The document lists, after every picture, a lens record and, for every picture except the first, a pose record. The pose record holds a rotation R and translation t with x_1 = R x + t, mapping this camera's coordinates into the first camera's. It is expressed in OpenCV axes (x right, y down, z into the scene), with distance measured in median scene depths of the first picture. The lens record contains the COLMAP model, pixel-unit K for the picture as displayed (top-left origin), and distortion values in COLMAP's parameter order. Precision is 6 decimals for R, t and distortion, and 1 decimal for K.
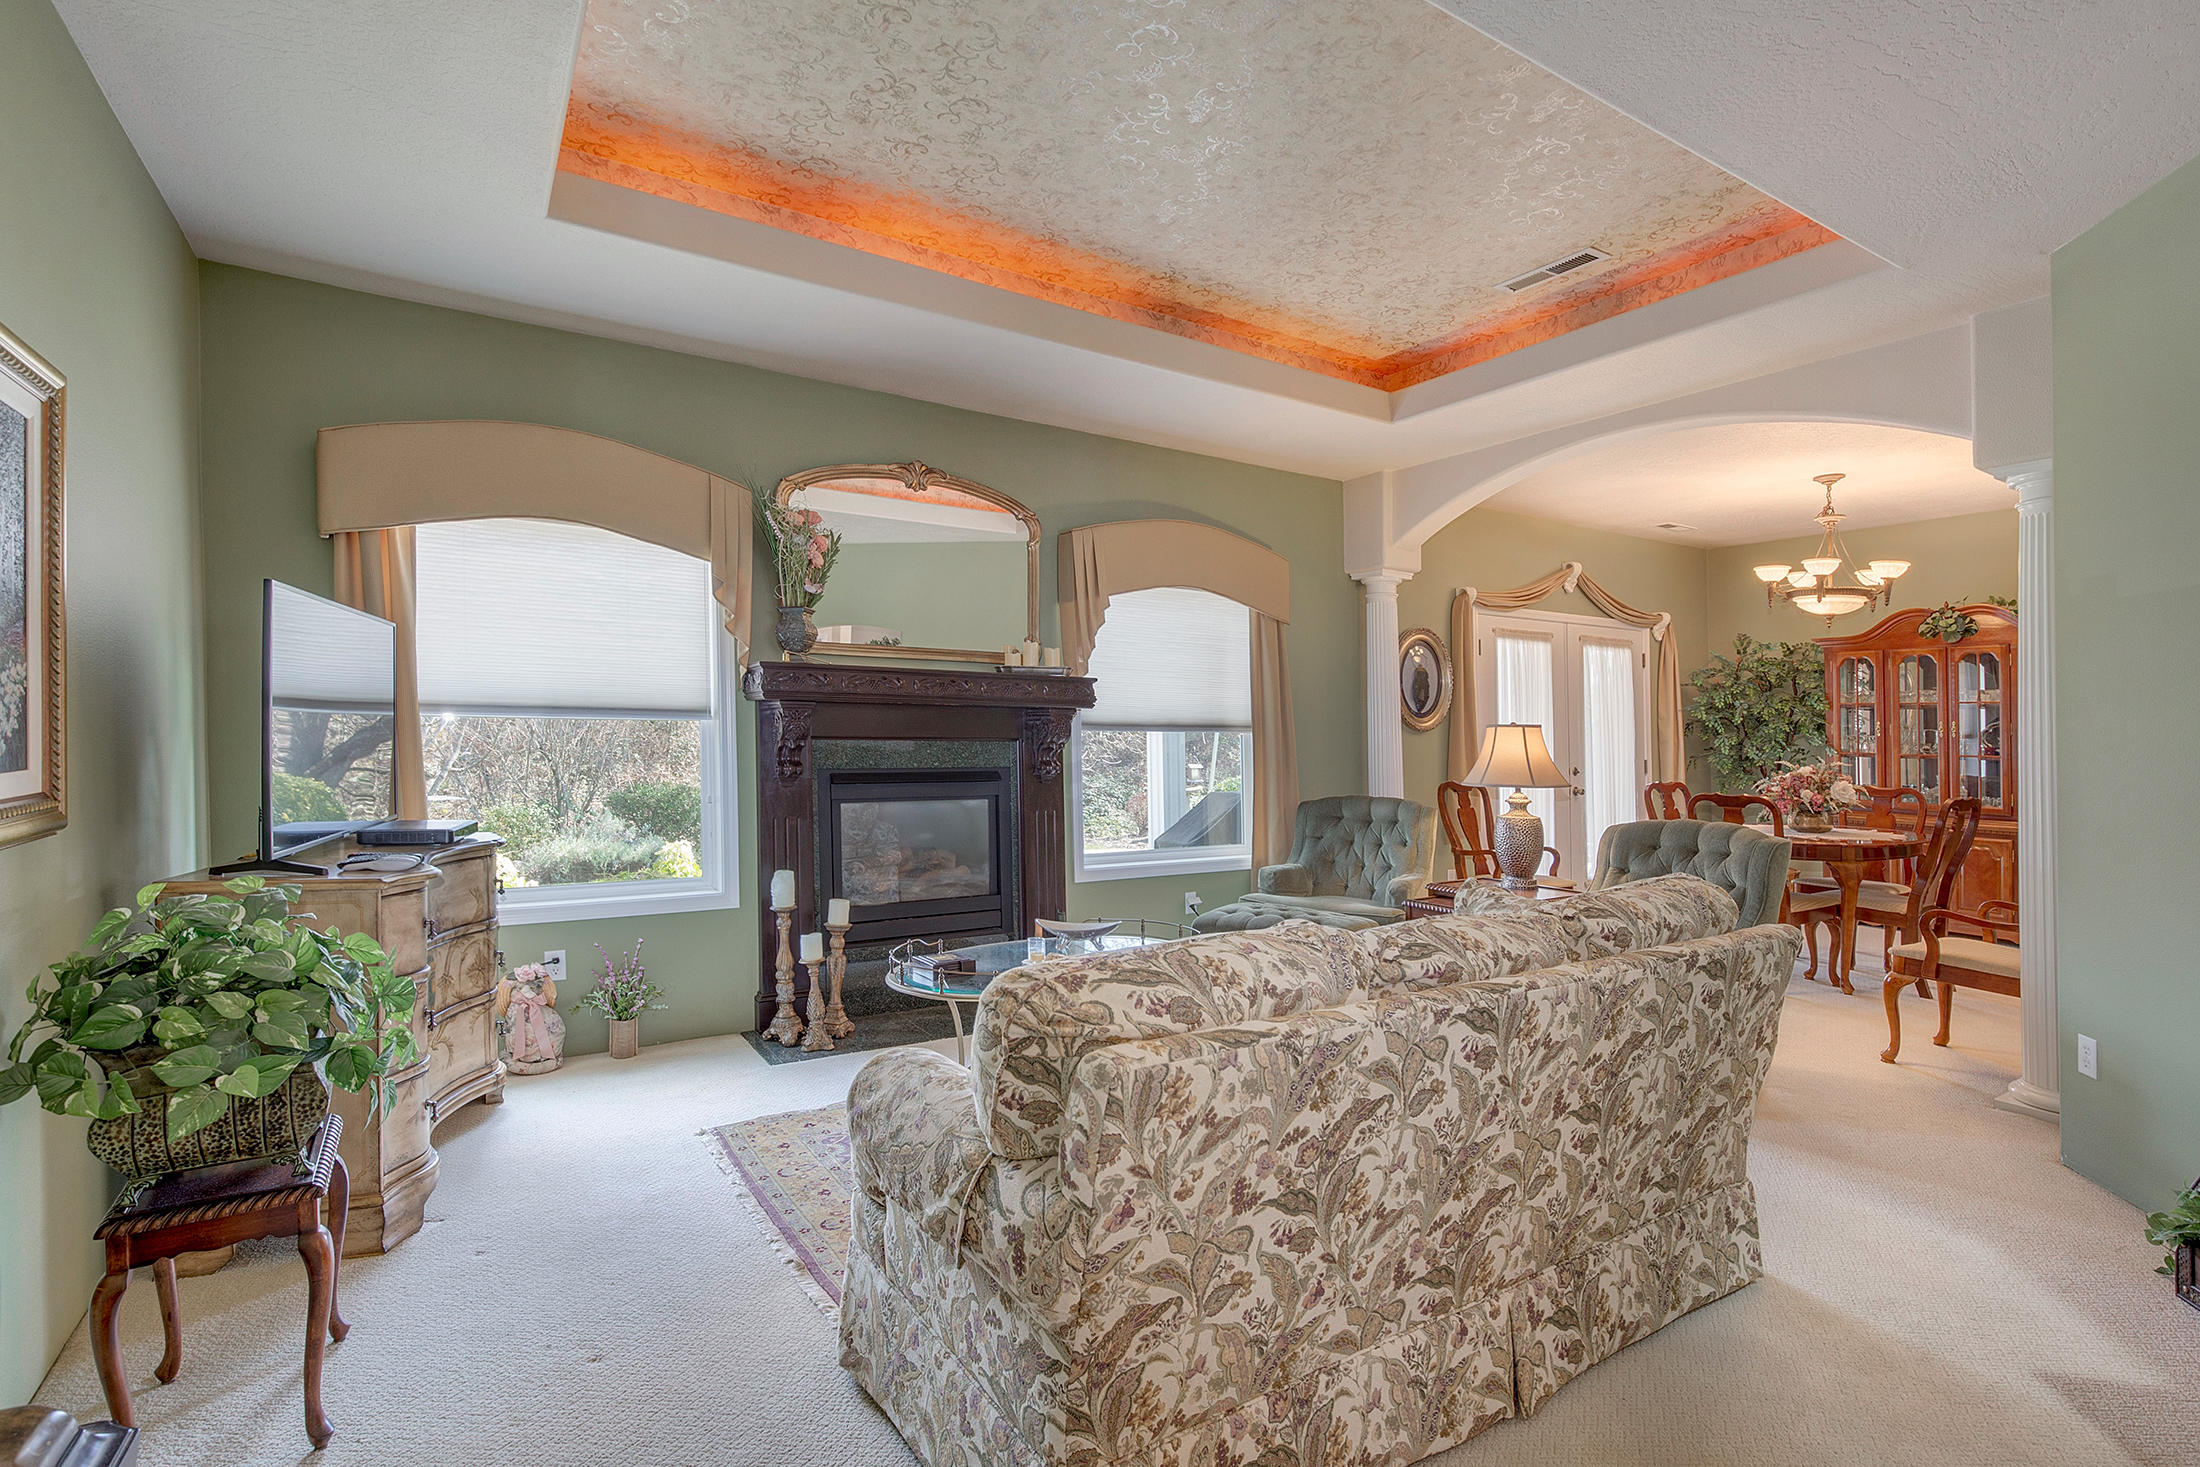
lens RADIAL K [[1016.4, 0, 1098.8], [0, 1016.4, 743.4], [0, 0, 1]] dist [-0.001435, -0.005168]
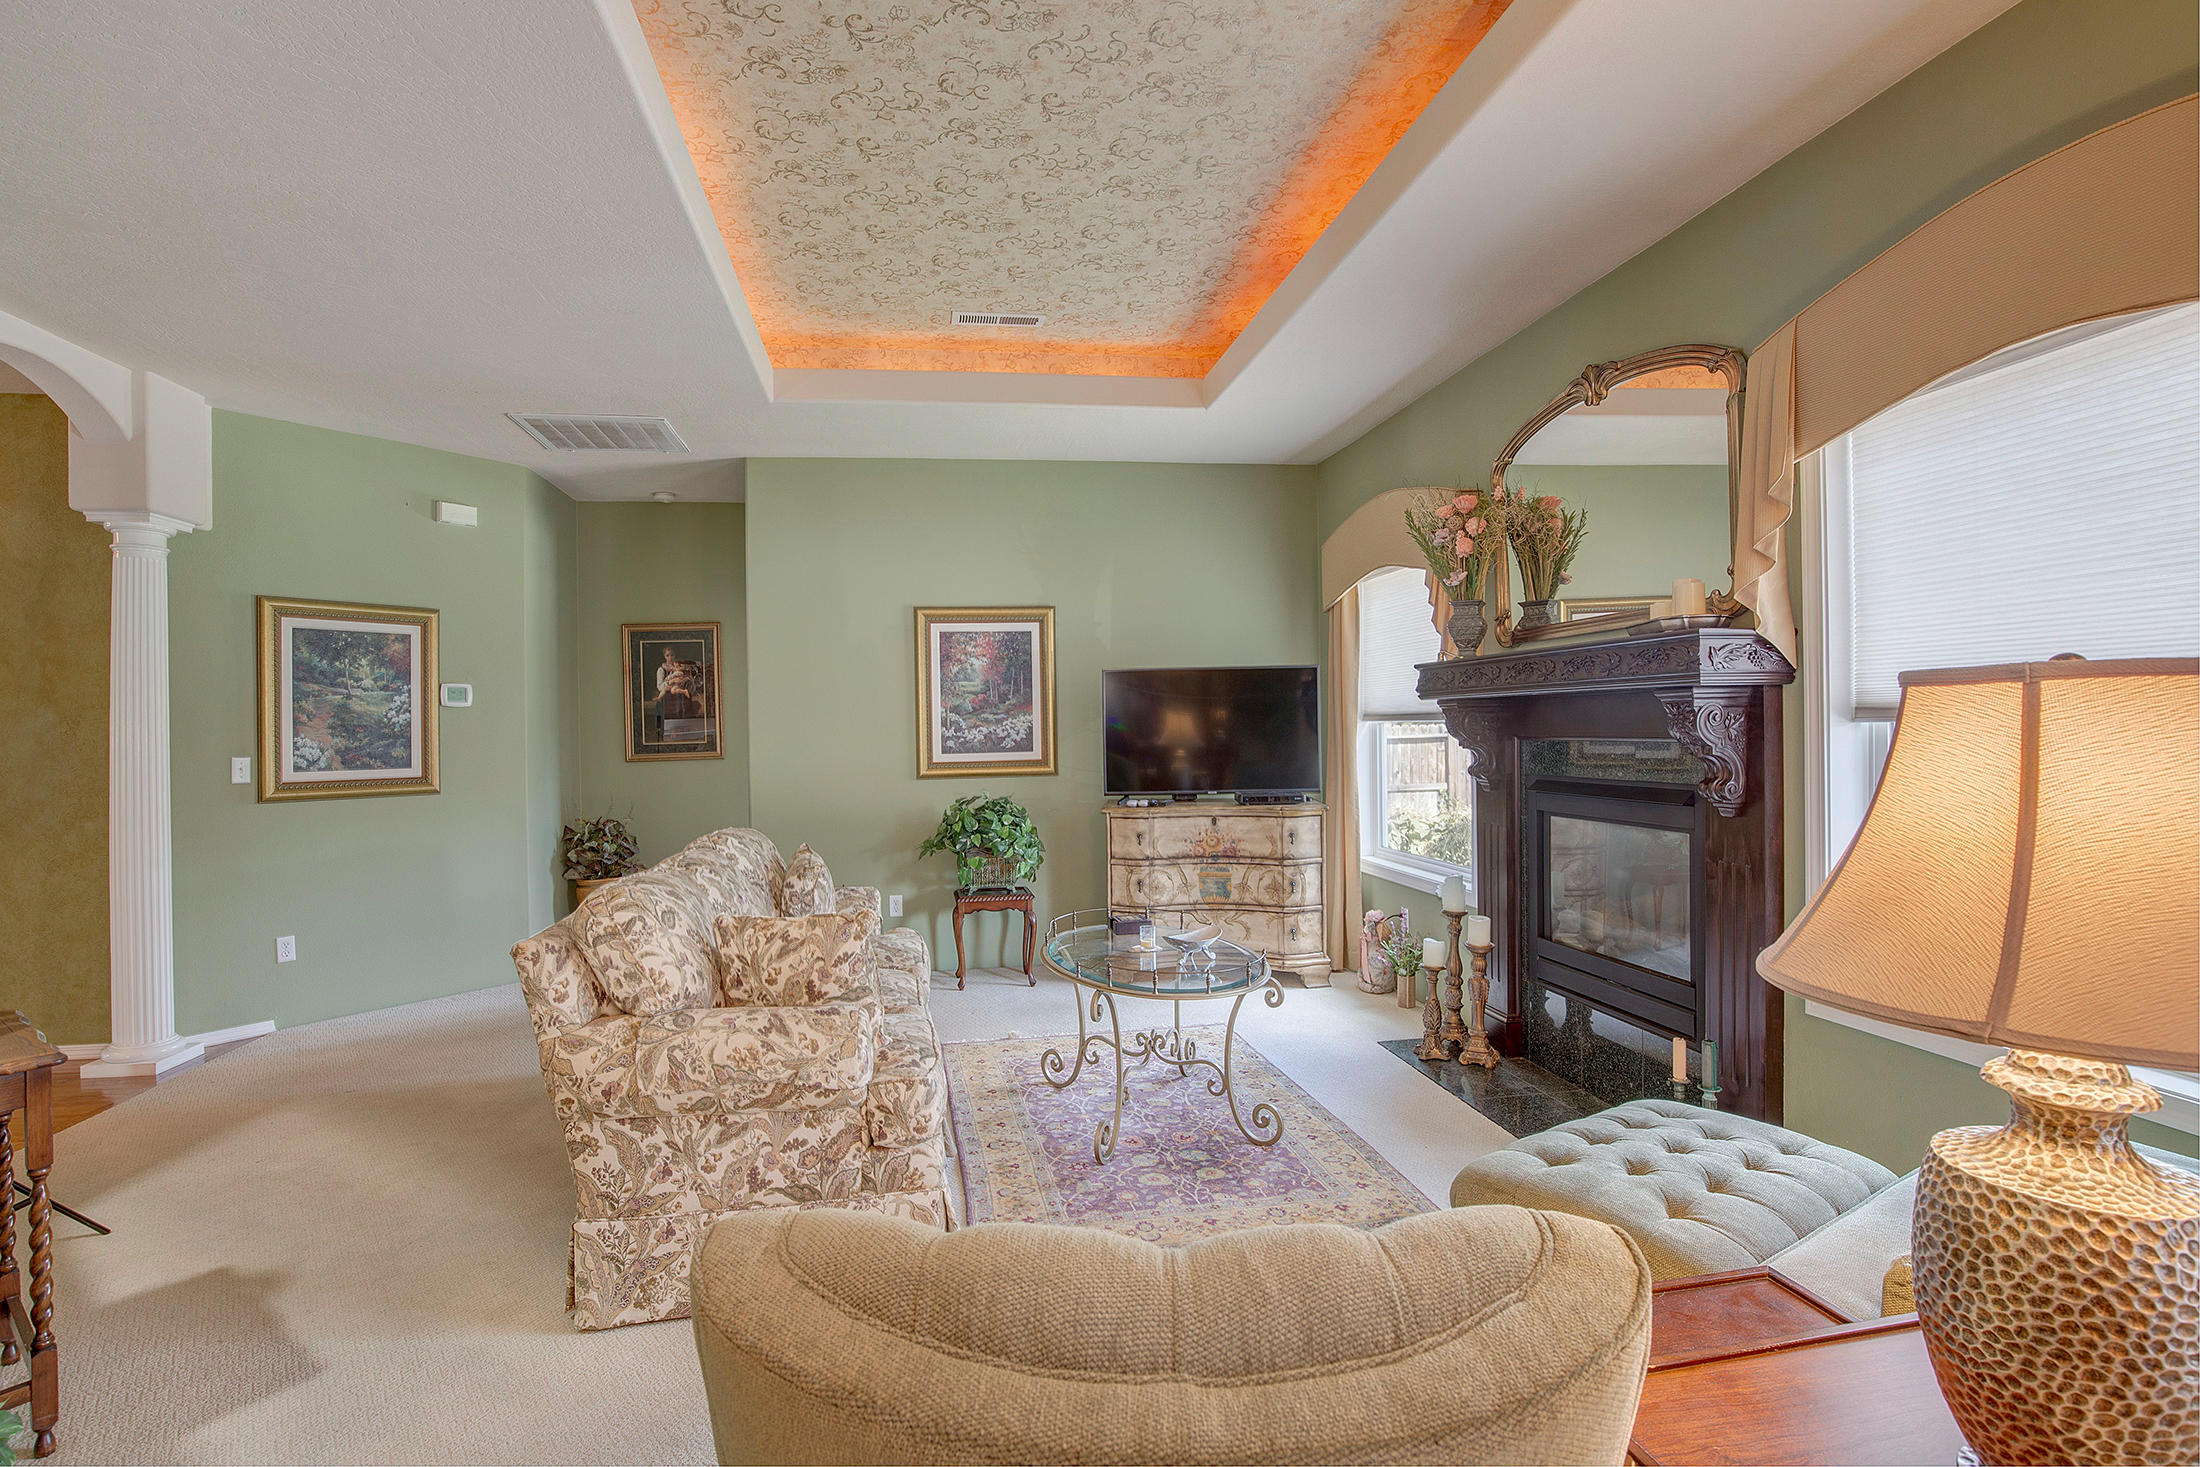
lens RADIAL K [[1032.1, 0, 1086.8], [0, 1032.1, 724.4], [0, 0, 1]] dist [-0.043543, -0.000233]
pose [[-0.393262, -0.010561, -0.919366, 0.771942], [0.001022, 0.999928, -0.011924, -0.008005], [0.919426, -0.005629, -0.393223, 1.105242]]
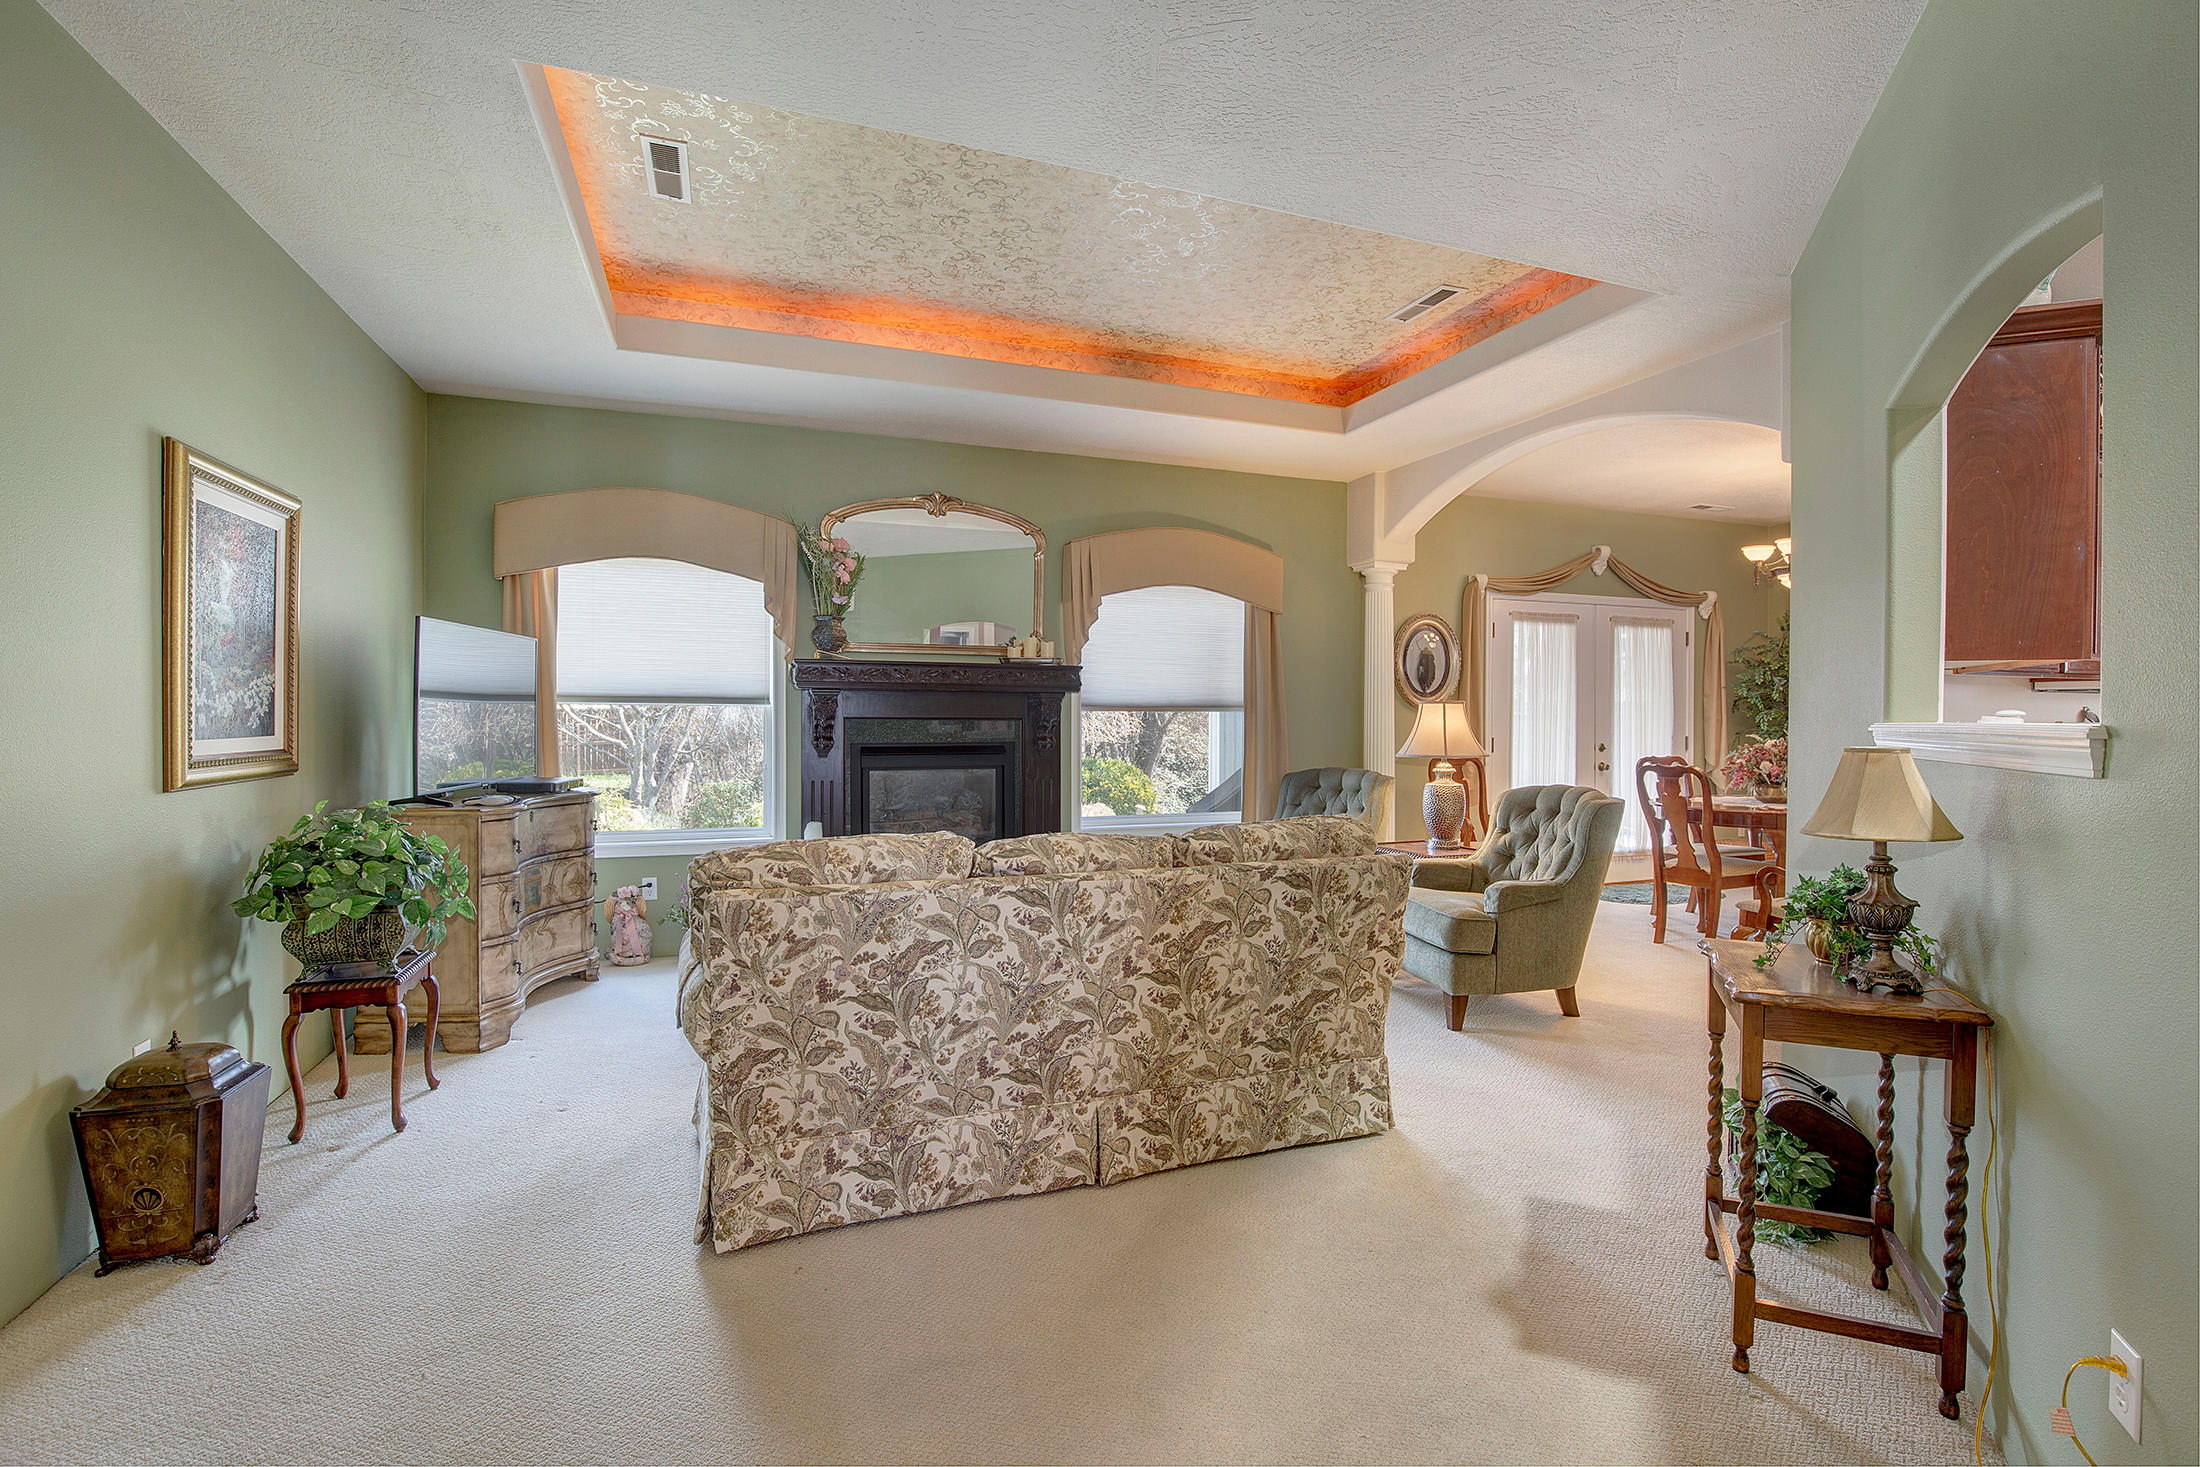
lens RADIAL K [[991.0, 0, 1101.7], [0, 991.0, 723.1], [0, 0, 1]] dist [-0.038014, -0.000064]
pose [[0.979672, -0.008372, -0.200431, 0.307648], [0.006898, 0.999944, -0.008055, 0.013382], [0.200487, 0.006509, 0.979675, -0.152978]]
